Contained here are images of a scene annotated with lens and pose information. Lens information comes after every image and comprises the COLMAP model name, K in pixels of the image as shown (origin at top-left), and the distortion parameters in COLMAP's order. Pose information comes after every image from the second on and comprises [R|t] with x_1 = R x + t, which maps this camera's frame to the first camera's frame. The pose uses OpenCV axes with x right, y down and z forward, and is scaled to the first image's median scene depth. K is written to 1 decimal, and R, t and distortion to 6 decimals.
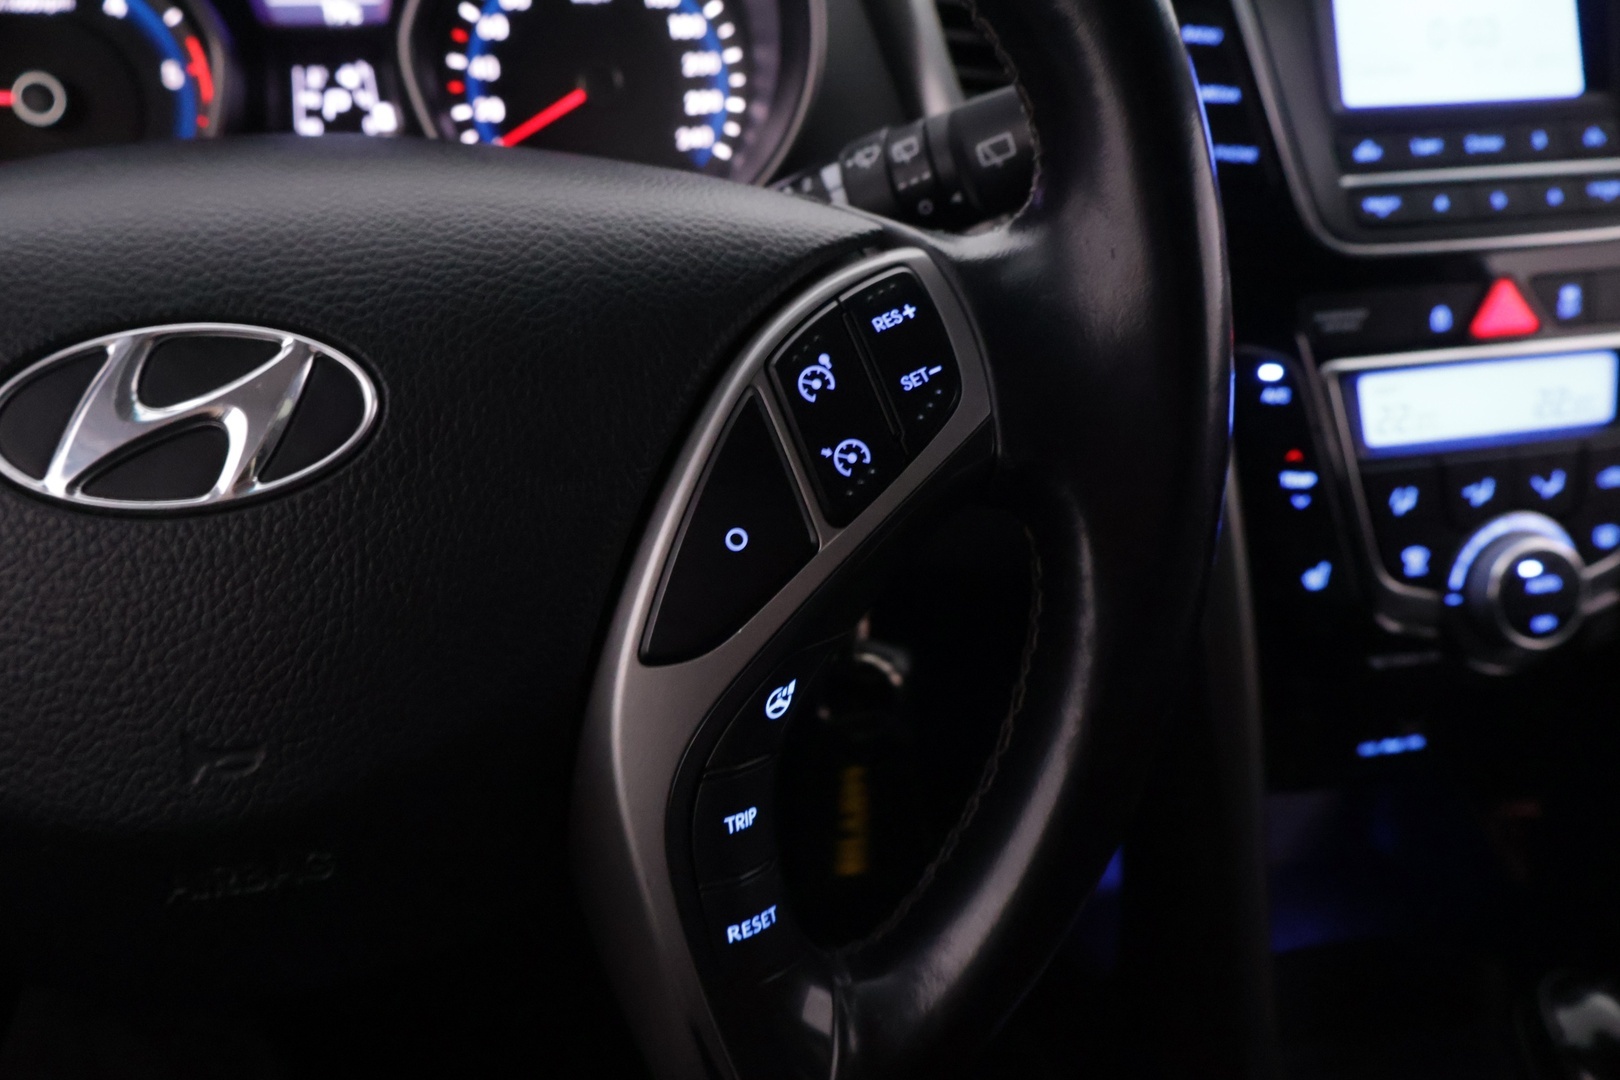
lens RADIAL K [[1338.3, 0, 804.6], [0, 1338.3, 526.8], [0, 0, 1]] dist [-0.011861, 0.000329]
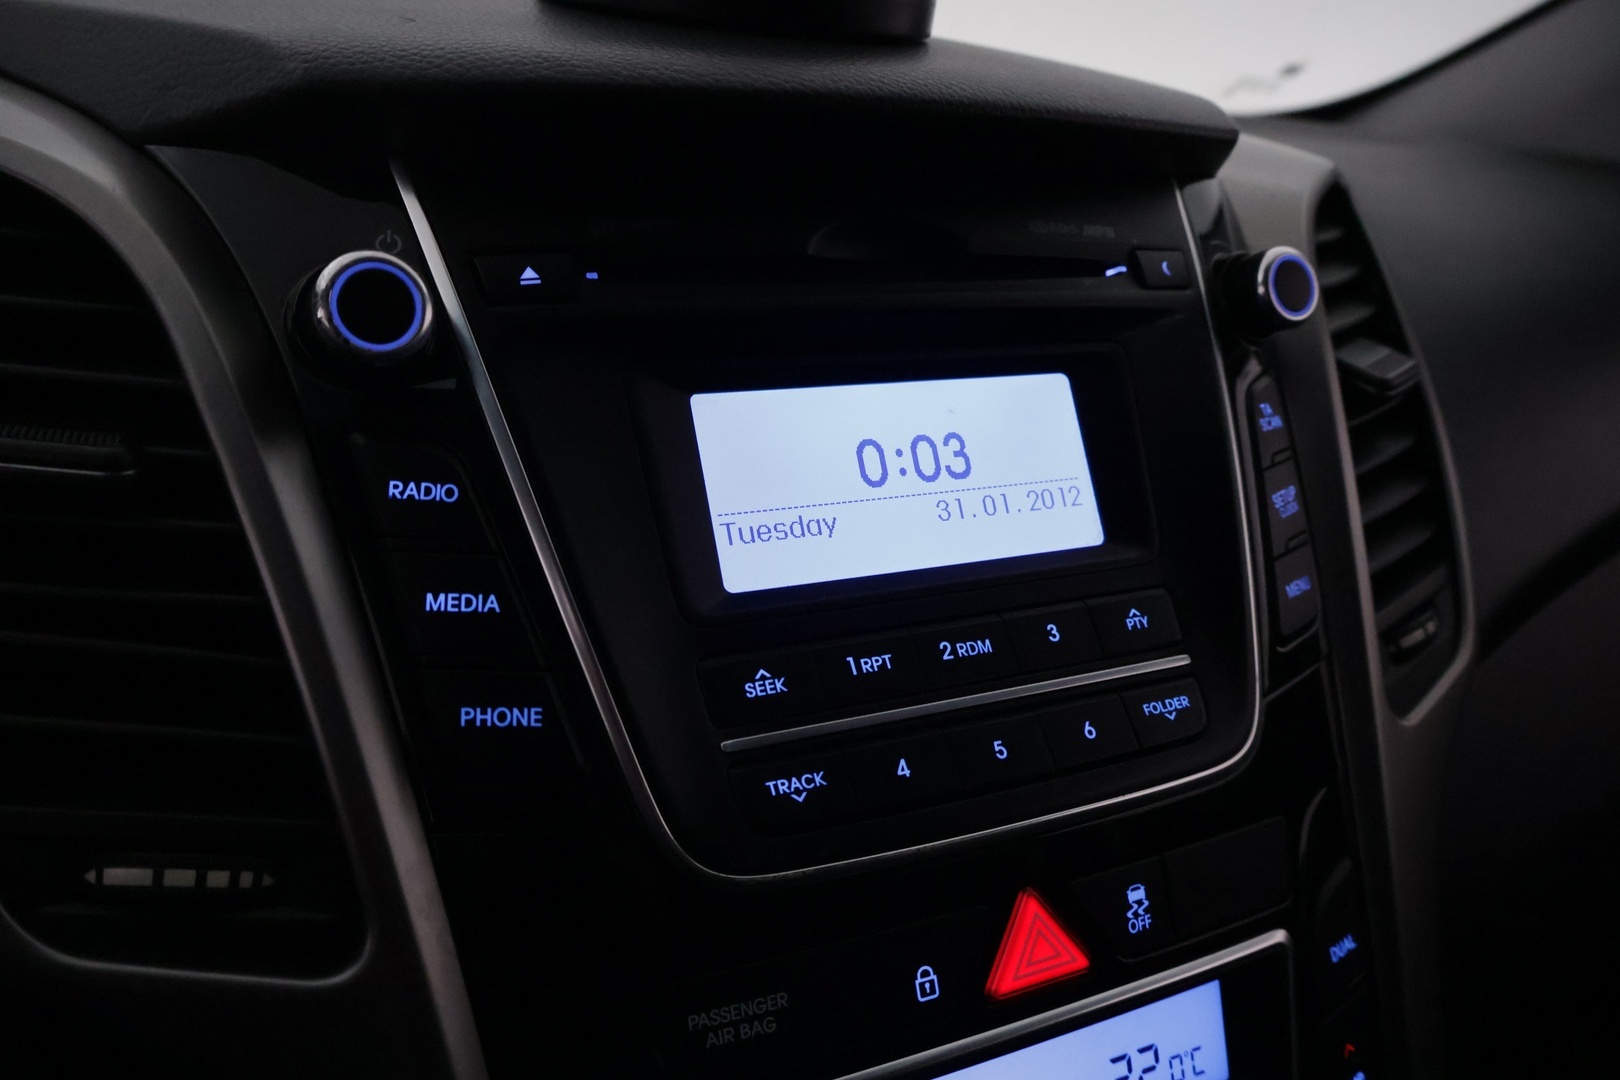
lens RADIAL K [[1338.3, 0, 813.4], [0, 1338.3, 546.9], [0, 0, 1]] dist [-0.011861, 0.000329]
pose [[0.965635, -0.049491, 0.255145, 0.301994], [0.099149, 0.977607, -0.185616, -0.231704], [-0.240245, 0.204535, 0.948919, 0.458940]]
